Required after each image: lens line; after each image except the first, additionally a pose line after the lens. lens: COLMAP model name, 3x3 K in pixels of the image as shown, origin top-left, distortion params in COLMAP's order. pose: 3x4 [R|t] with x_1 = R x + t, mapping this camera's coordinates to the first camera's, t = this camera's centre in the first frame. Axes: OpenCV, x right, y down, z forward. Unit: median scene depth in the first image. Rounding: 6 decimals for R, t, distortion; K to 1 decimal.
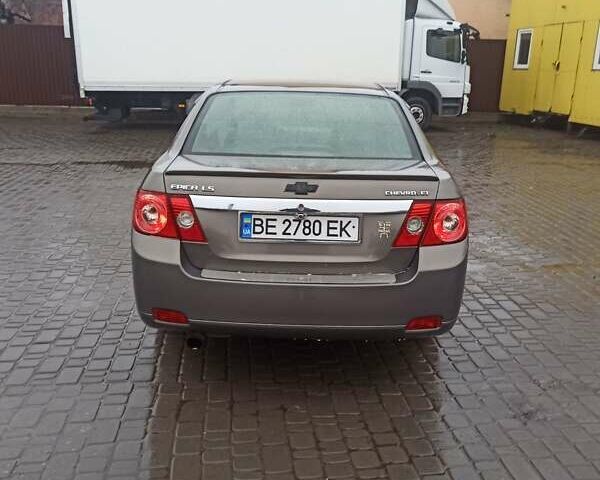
lens RADIAL K [[591.6, 0, 297.3], [0, 591.6, 241.5], [0, 0, 1]] dist [0.047104, 0.000000]
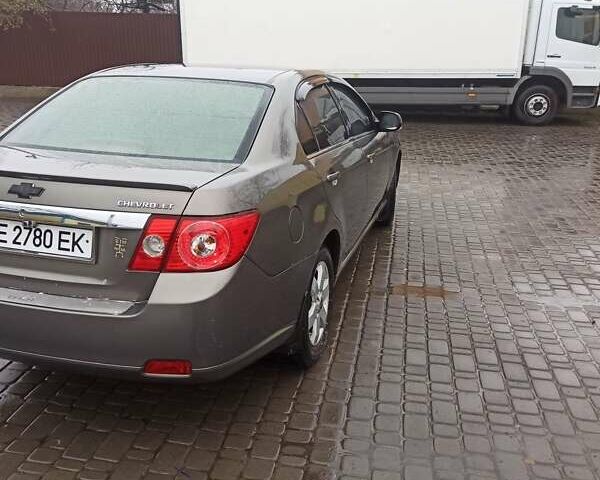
lens RADIAL K [[591.6, 0, 300.6], [0, 591.6, 238.3], [0, 0, 1]] dist [0.047104, 0.000000]
pose [[0.961540, 0.081129, -0.262410, 0.597829], [-0.076840, 0.996689, 0.026582, -0.073730], [0.263698, -0.005396, 0.964590, 0.279730]]
